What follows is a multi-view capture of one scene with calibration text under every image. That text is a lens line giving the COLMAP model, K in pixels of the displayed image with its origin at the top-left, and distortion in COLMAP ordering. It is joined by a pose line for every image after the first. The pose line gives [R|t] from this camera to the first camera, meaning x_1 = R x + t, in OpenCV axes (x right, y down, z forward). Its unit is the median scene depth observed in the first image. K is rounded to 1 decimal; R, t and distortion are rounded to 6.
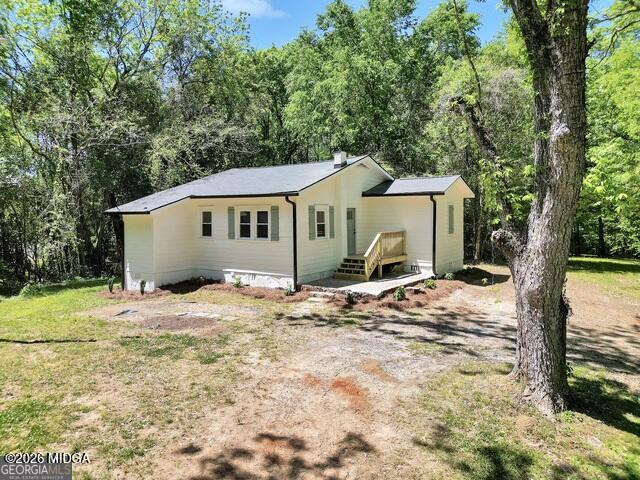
lens RADIAL K [[456.9, 0, 320.0], [0, 456.9, 240.0], [0, 0, 1]] dist [0.009286, 0.001499]
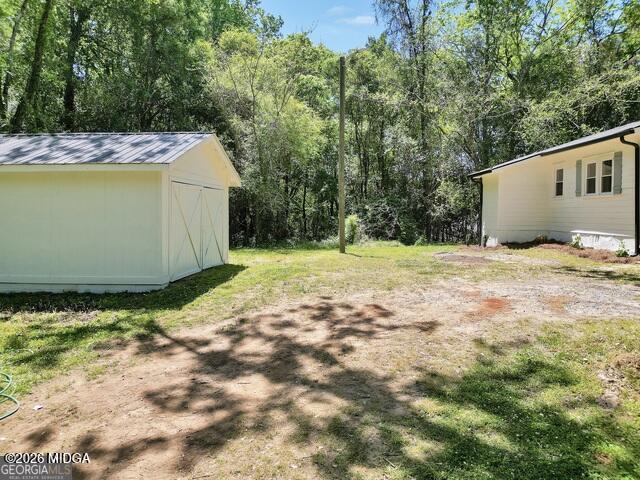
lens RADIAL K [[456.9, 0, 320.0], [0, 456.9, 240.0], [0, 0, 1]] dist [0.009286, 0.001499]
pose [[0.552458, 0.060943, -0.831310, 0.277404], [-0.055464, 0.997801, 0.036289, 0.078074], [0.831694, 0.026060, 0.554623, 0.073662]]
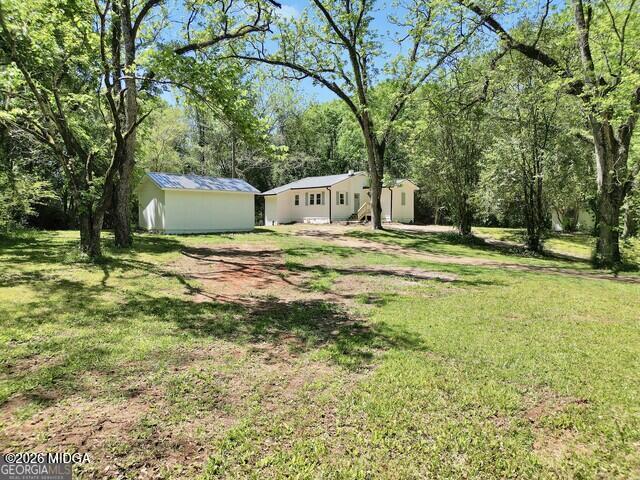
lens RADIAL K [[456.9, 0, 320.0], [0, 456.9, 240.0], [0, 0, 1]] dist [0.009286, 0.001499]
pose [[0.986083, 0.009955, -0.165956, 0.288870], [-0.012146, 0.999852, -0.012192, 0.211591], [0.165810, 0.014038, 0.986058, -1.418798]]
